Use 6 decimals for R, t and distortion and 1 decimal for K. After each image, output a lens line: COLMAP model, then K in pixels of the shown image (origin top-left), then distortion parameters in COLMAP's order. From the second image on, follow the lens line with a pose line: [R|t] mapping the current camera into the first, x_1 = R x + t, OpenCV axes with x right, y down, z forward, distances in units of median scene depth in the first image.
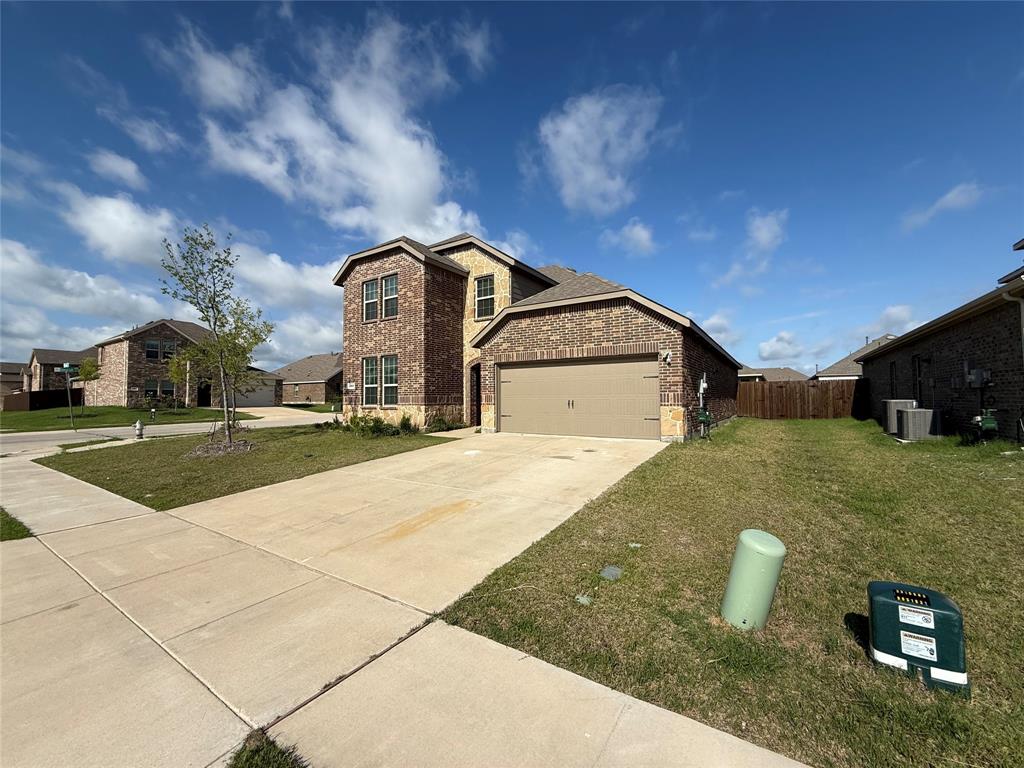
lens RADIAL K [[406.6, 0, 512.0], [0, 406.6, 384.0], [0, 0, 1]] dist [-0.002104, -0.000199]
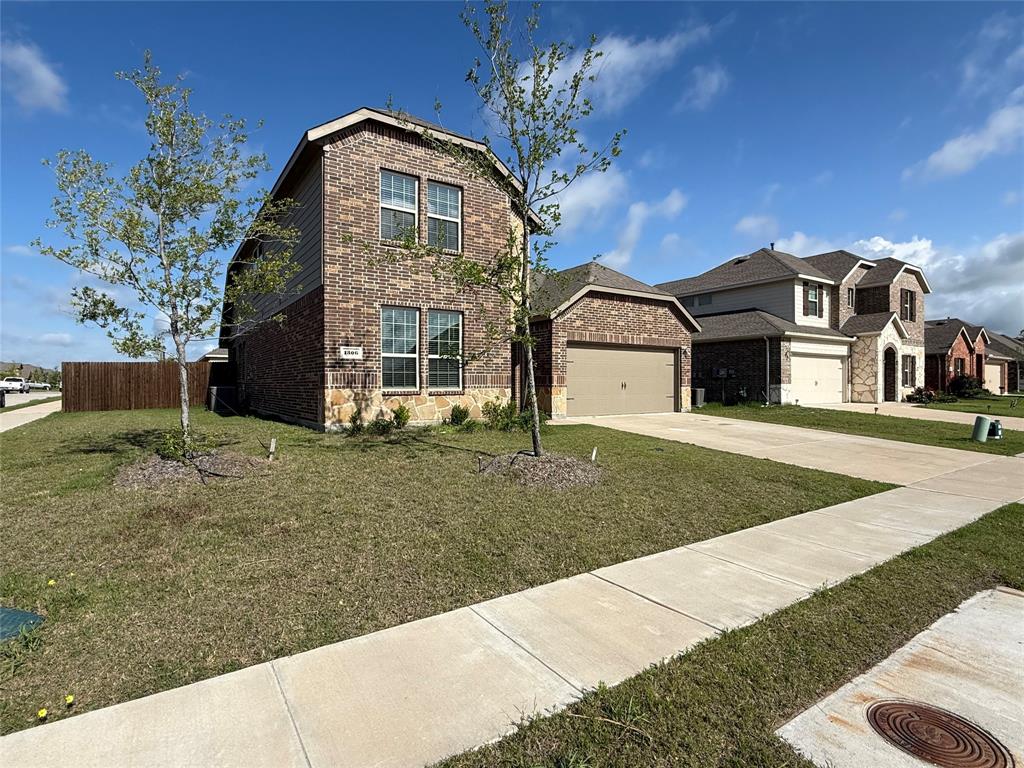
lens RADIAL K [[522.4, 0, 512.0], [0, 522.4, 384.0], [0, 0, 1]] dist [0.001546, -0.000105]
pose [[0.388076, 0.006971, 0.921601, -1.052082], [-0.034848, 0.999367, 0.007115, 0.037280], [-0.920968, -0.034878, 0.388073, 0.603667]]
